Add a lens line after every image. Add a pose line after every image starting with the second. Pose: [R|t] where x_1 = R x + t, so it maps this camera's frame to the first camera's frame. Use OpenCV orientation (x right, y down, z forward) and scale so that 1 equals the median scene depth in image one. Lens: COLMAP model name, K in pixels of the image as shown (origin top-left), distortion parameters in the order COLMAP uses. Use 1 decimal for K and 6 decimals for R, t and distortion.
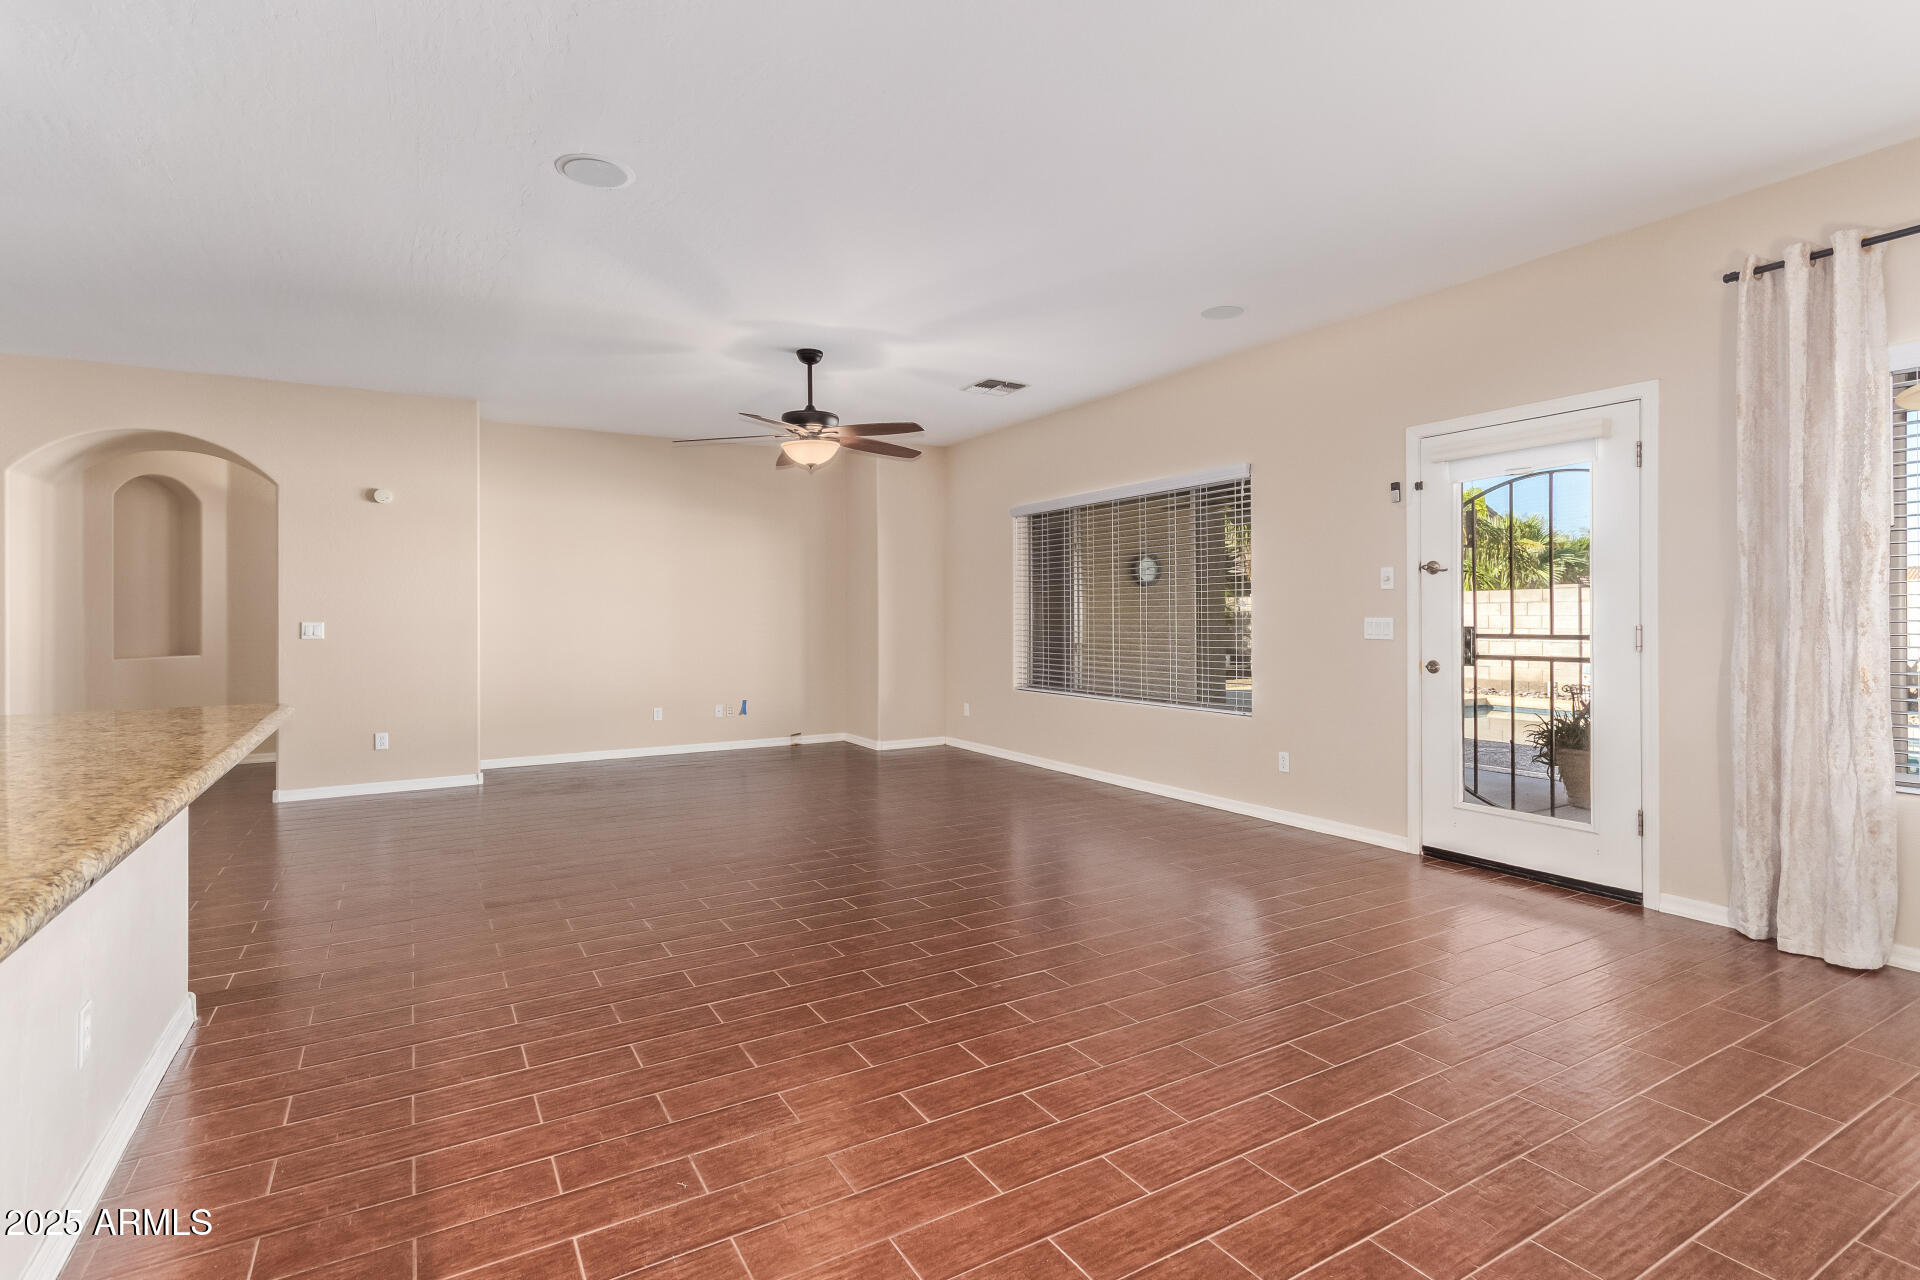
lens RADIAL K [[897.9, 0, 953.1], [0, 897.9, 624.8], [0, 0, 1]] dist [0.005097, 0.000373]
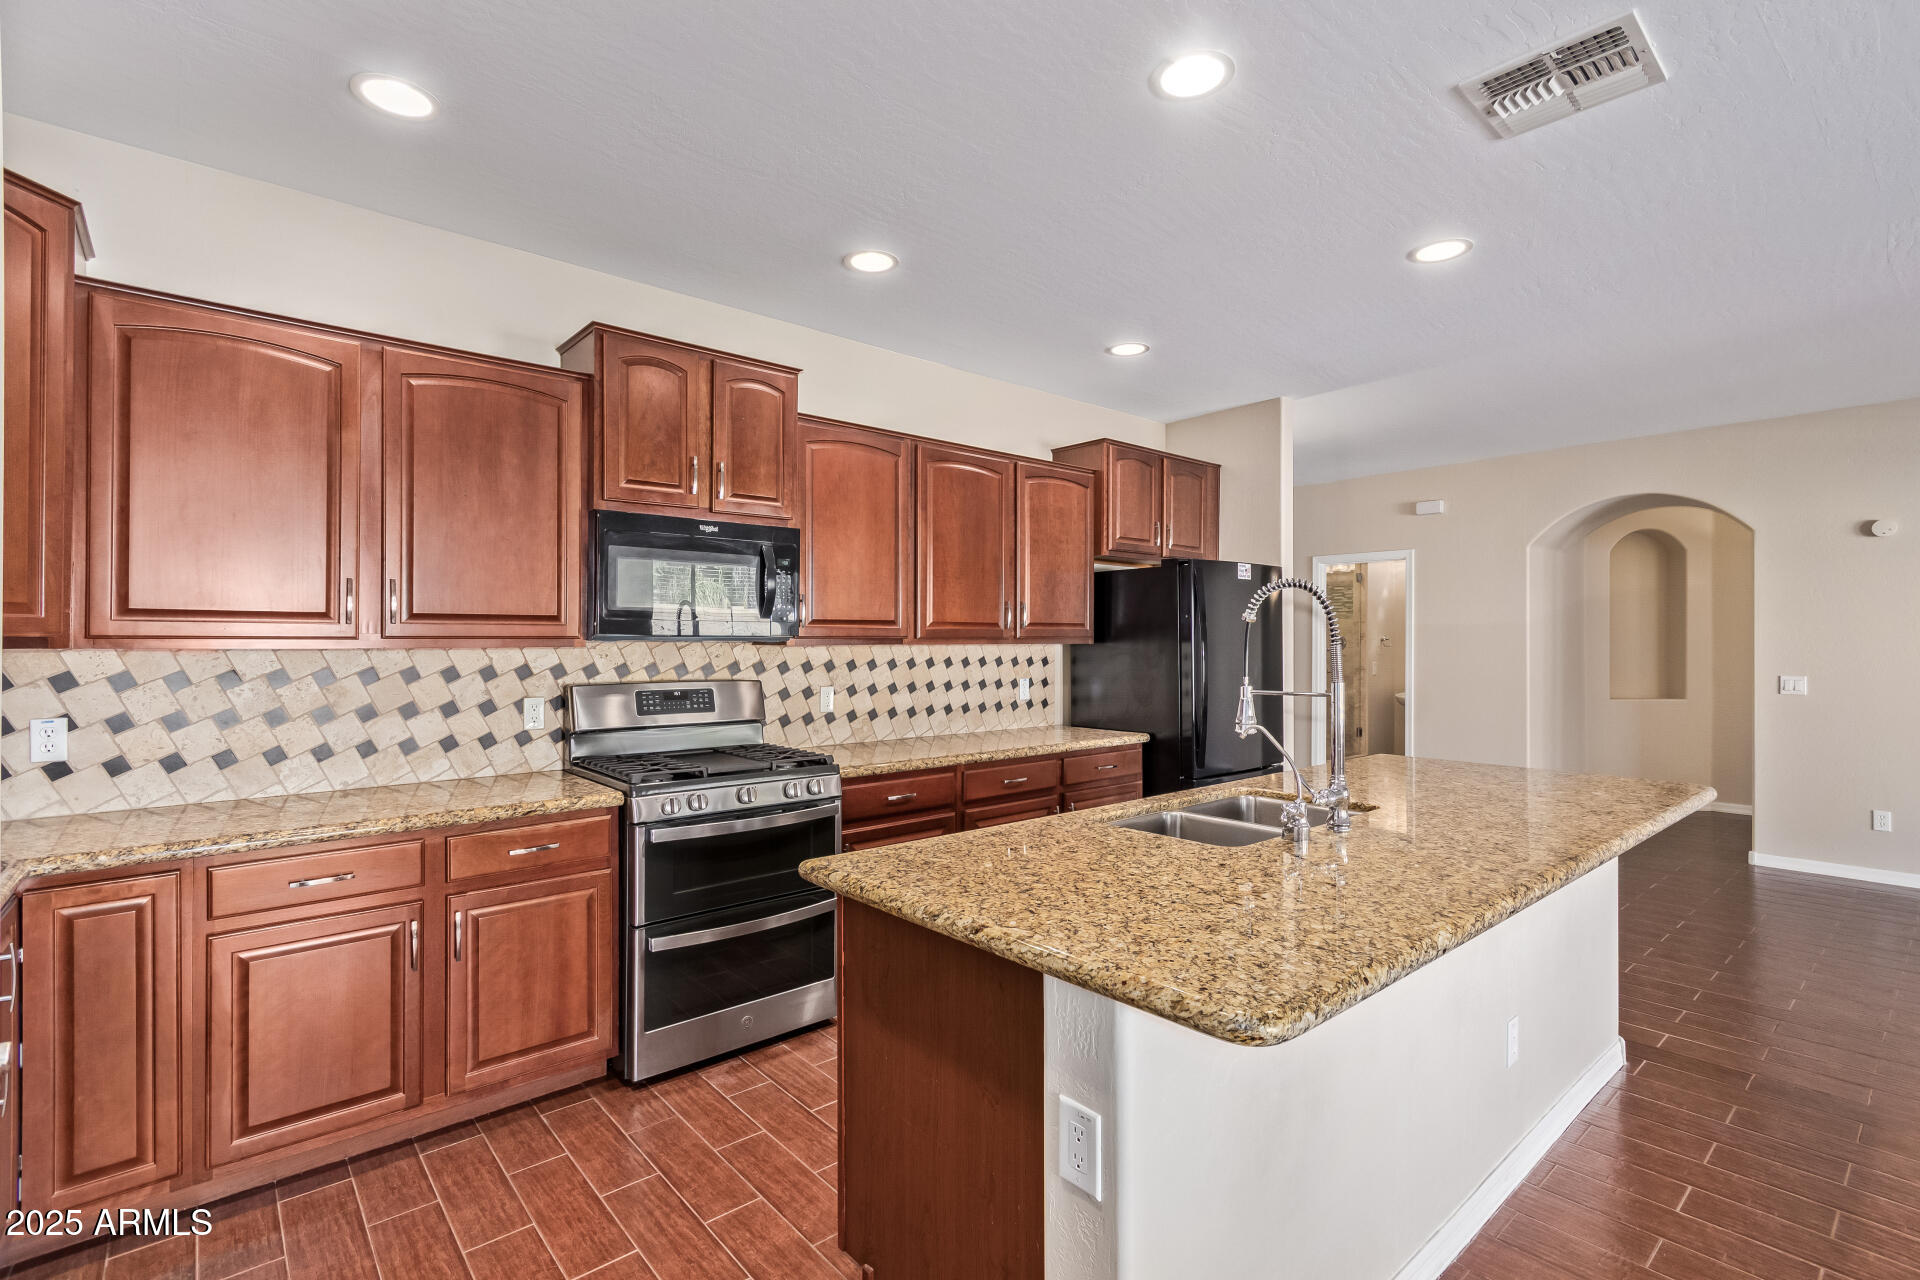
lens RADIAL K [[897.9, 0, 957.3], [0, 897.9, 642.1], [0, 0, 1]] dist [0.005097, 0.000373]
pose [[0.173029, -0.008383, -0.984881, 0.106188], [-0.000868, 0.999962, -0.008664, -0.066294], [0.984916, 0.002354, 0.173015, 0.007589]]
